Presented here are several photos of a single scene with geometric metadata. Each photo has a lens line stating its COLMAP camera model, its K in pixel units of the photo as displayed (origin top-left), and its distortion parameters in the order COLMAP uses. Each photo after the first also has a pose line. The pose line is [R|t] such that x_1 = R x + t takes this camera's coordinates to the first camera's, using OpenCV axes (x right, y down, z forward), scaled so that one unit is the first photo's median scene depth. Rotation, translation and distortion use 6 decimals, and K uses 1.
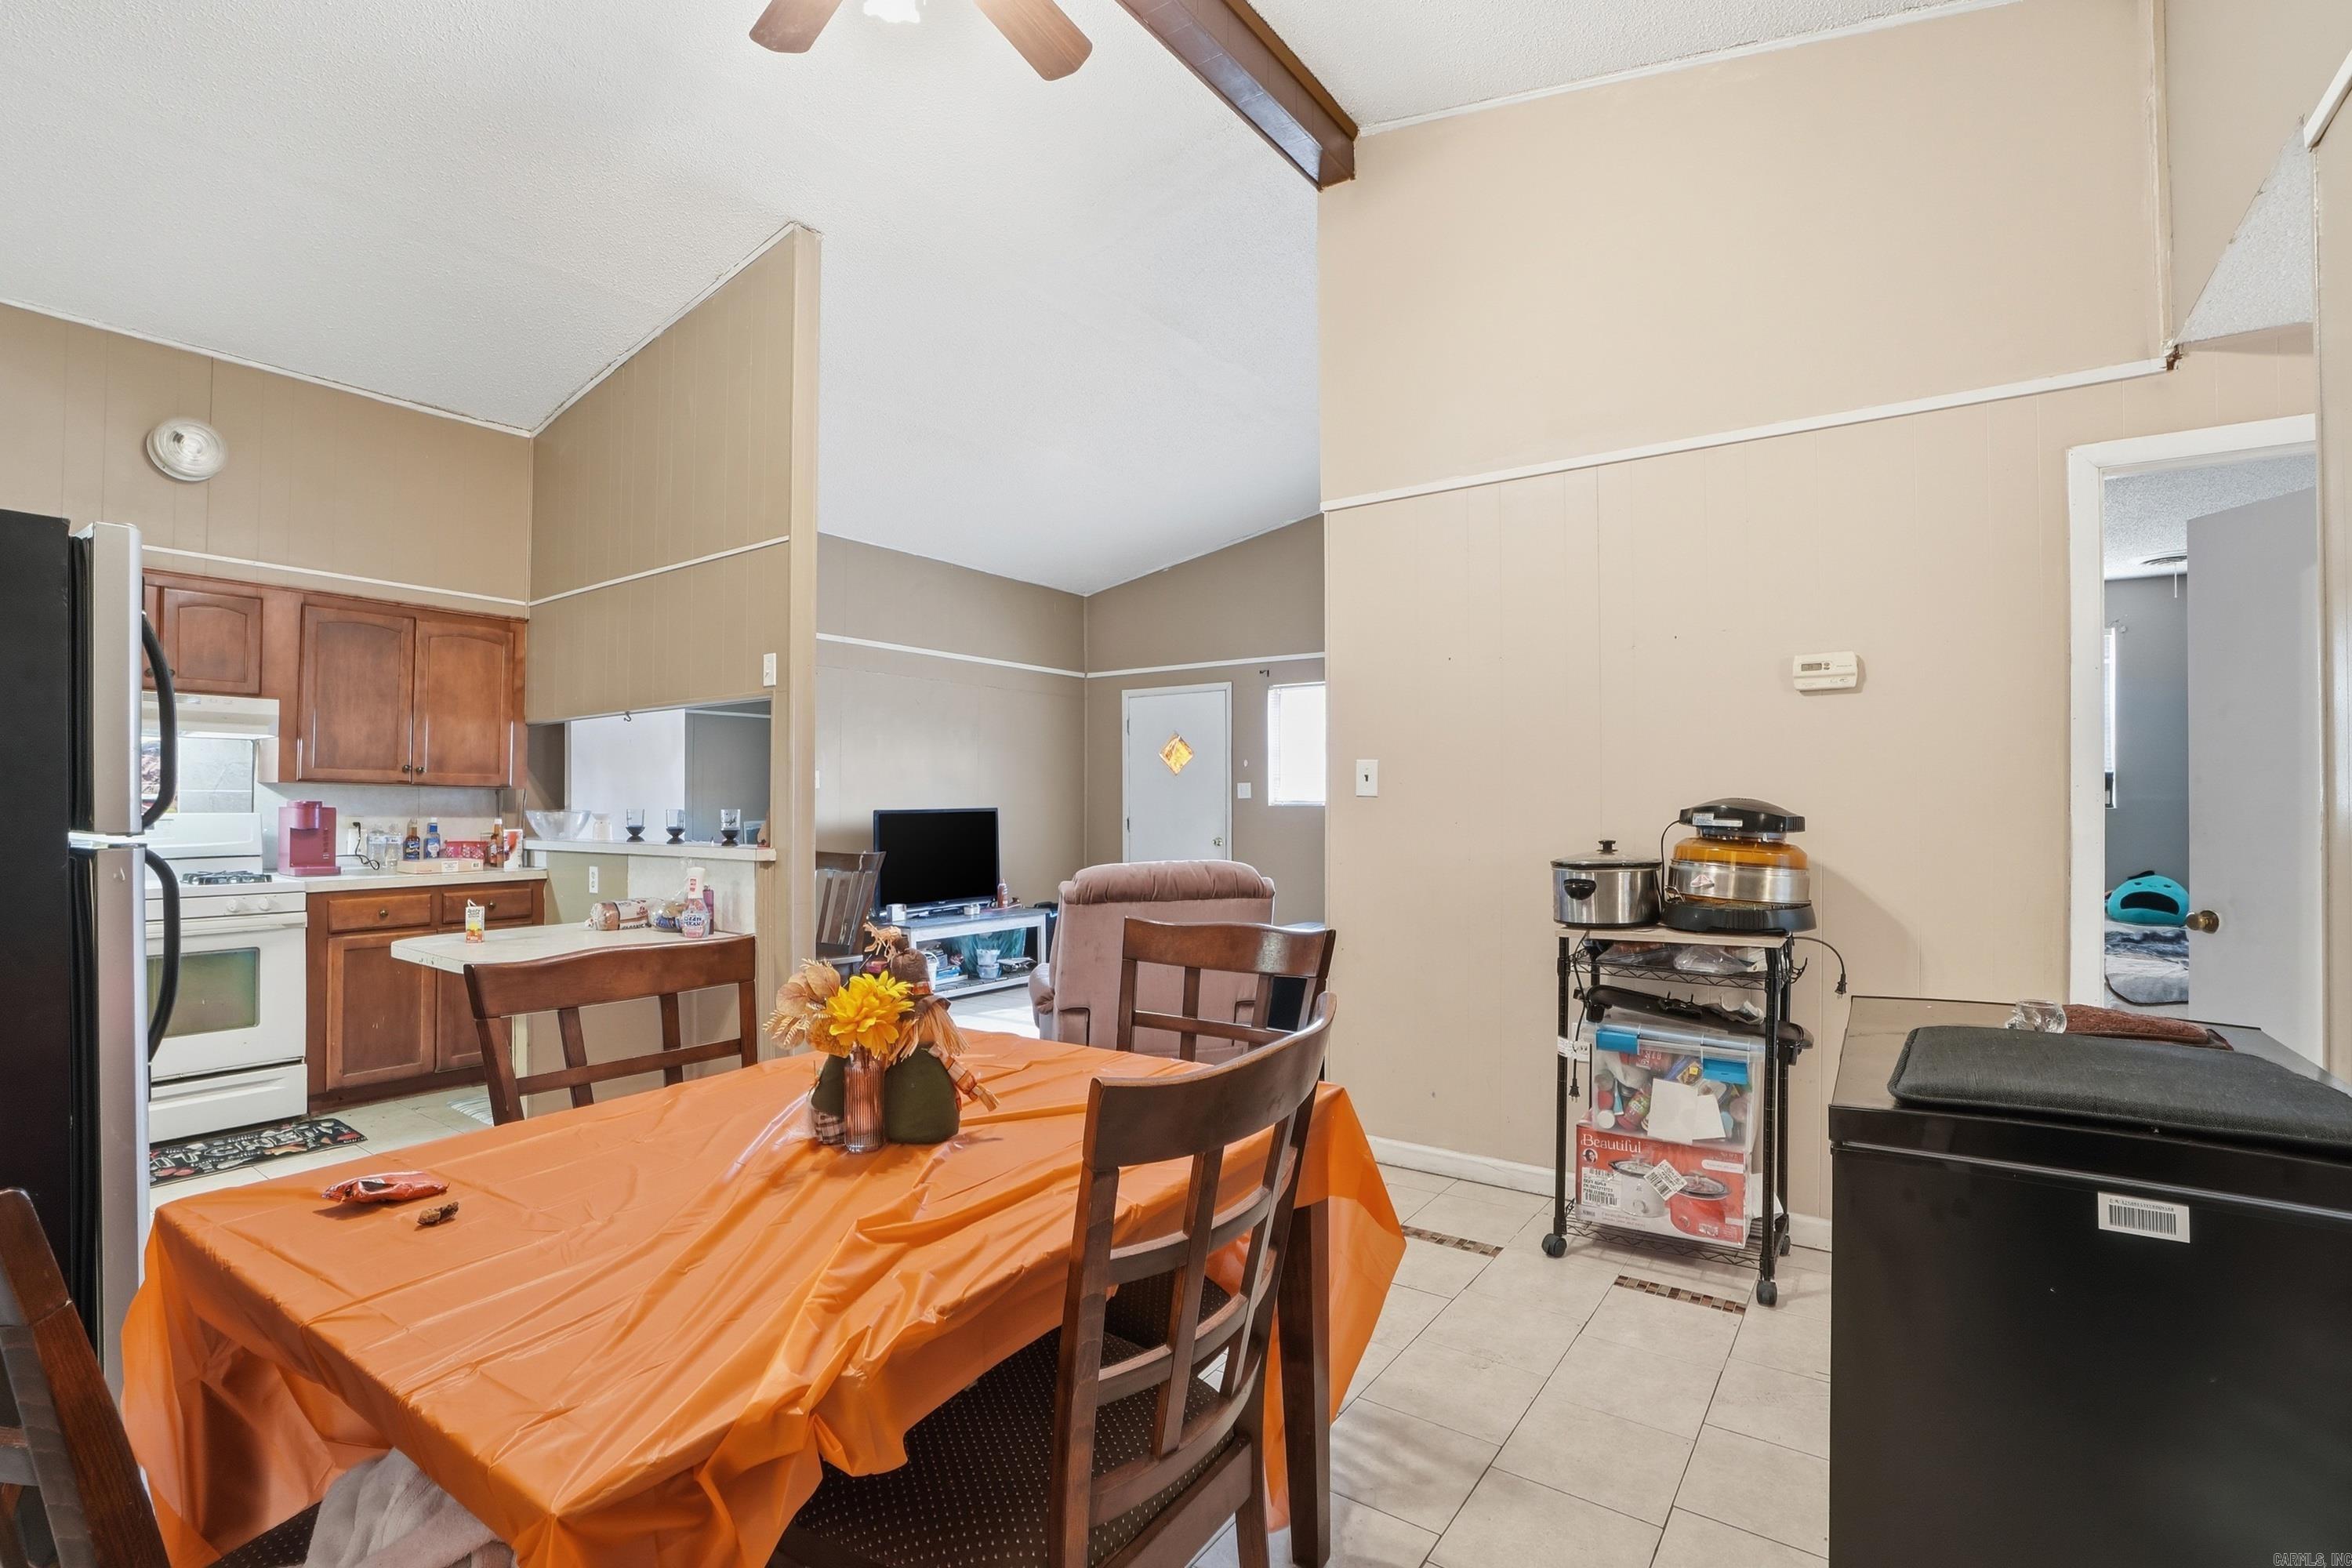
lens RADIAL K [[1058.5, 0, 1171.4], [0, 1058.5, 801.3], [0, 0, 1]] dist [-0.058627, -0.000022]
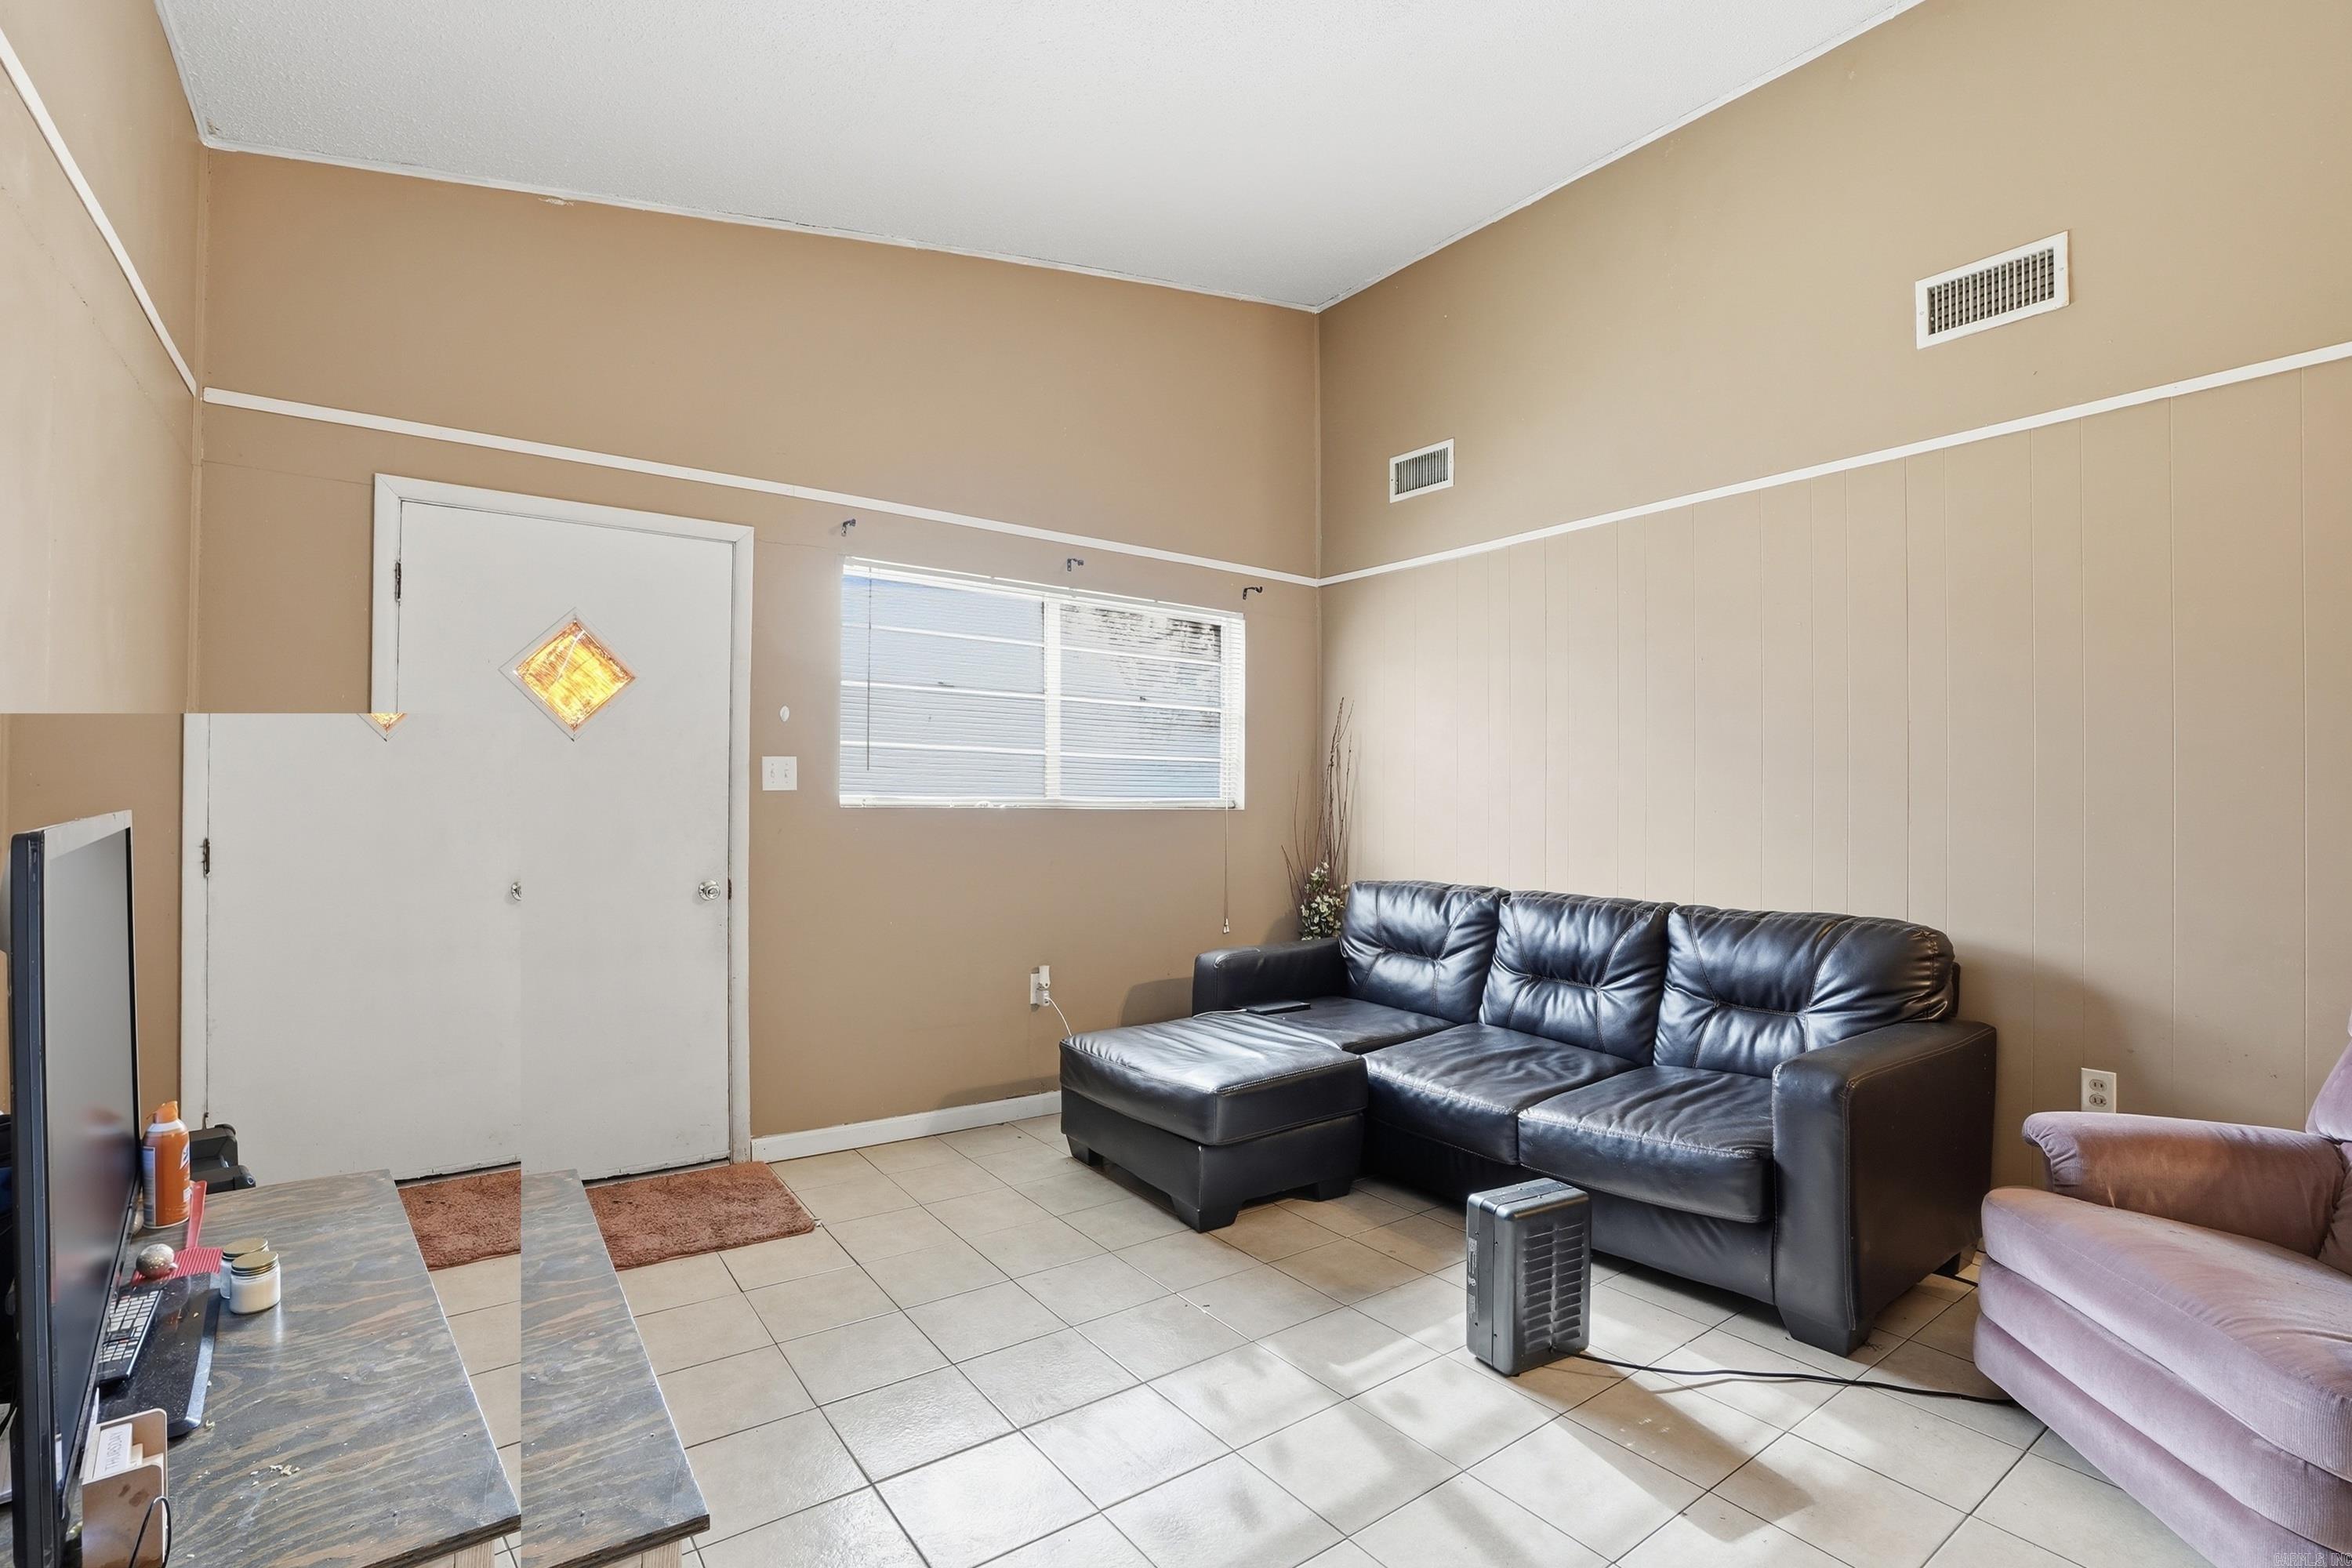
lens RADIAL K [[1058.5, 0, 1171.4], [0, 1058.5, 801.3], [0, 0, 1]] dist [-0.058627, -0.000022]
pose [[0.316095, 0.005371, 0.948712, -0.323666], [-0.010503, 0.999943, -0.002161, 0.000790], [-0.948669, -0.009281, 0.316133, 0.747819]]
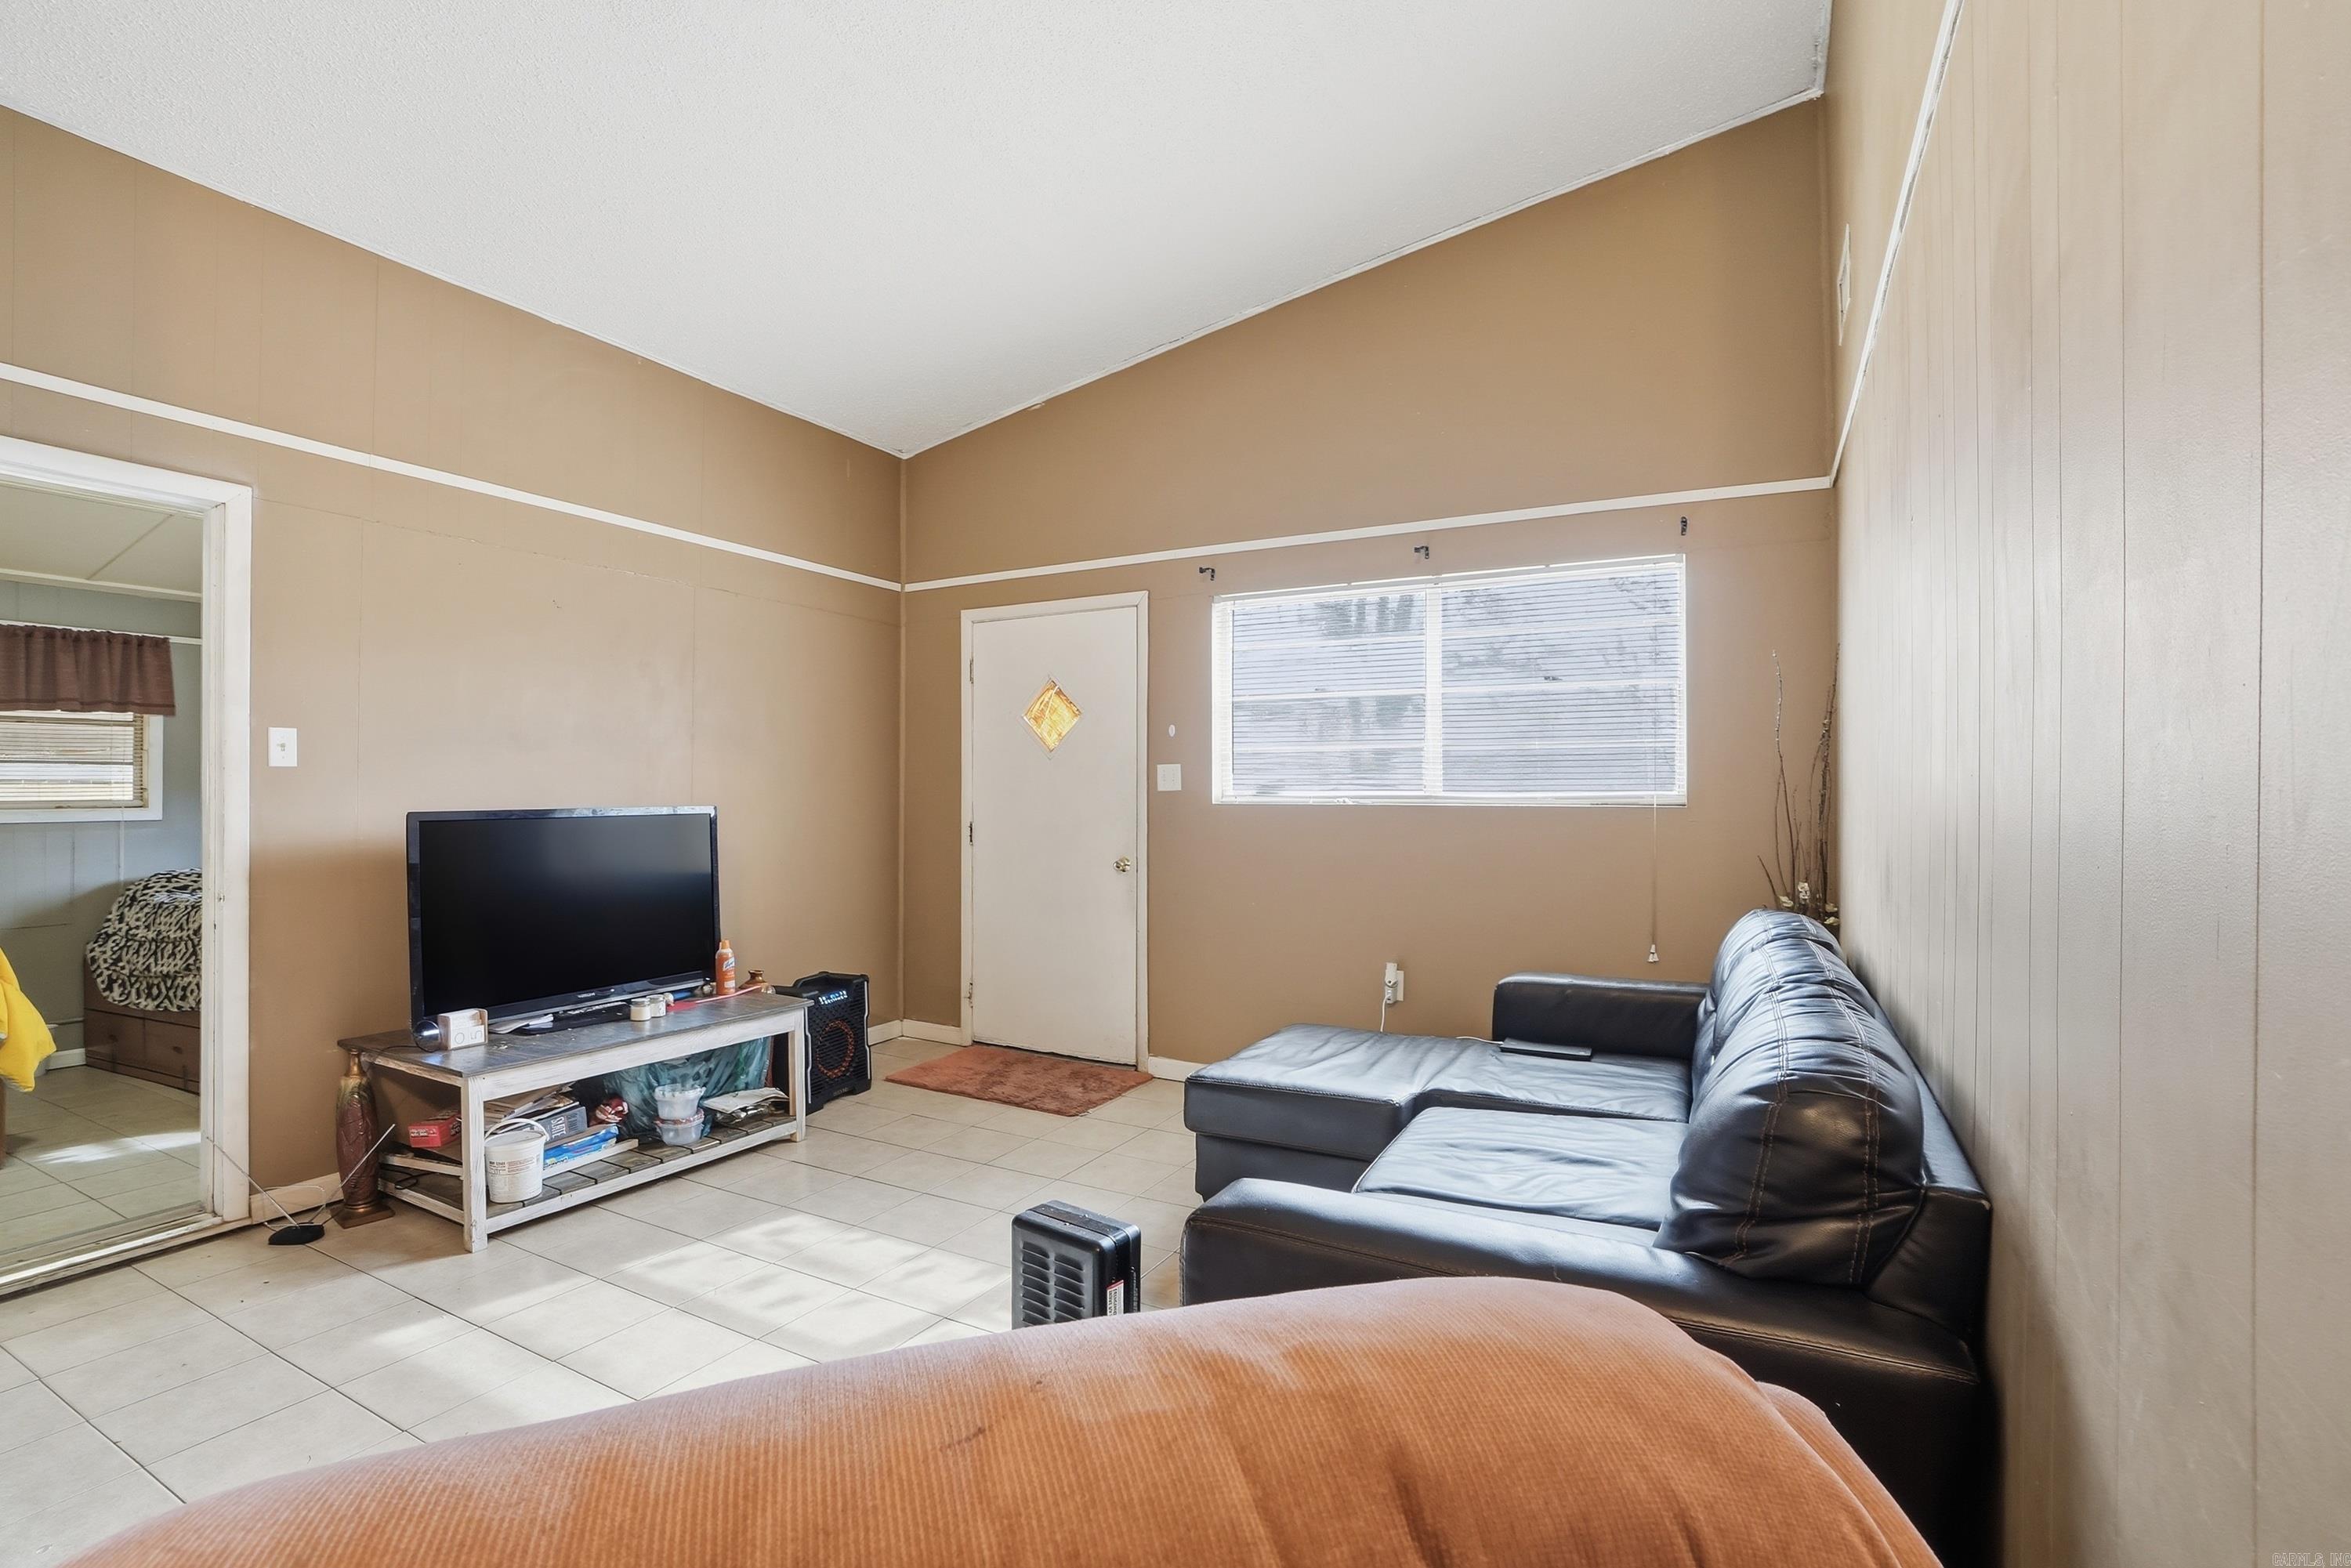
lens RADIAL K [[1058.0, 0, 1170.9], [0, 1058.0, 801.3], [0, 0, 1]] dist [-0.058627, -0.000022]
pose [[0.992778, 0.001878, 0.119954, 0.000194], [-0.002385, 0.999989, 0.004082, 0.000507], [-0.119945, -0.004339, 0.992771, 0.454006]]
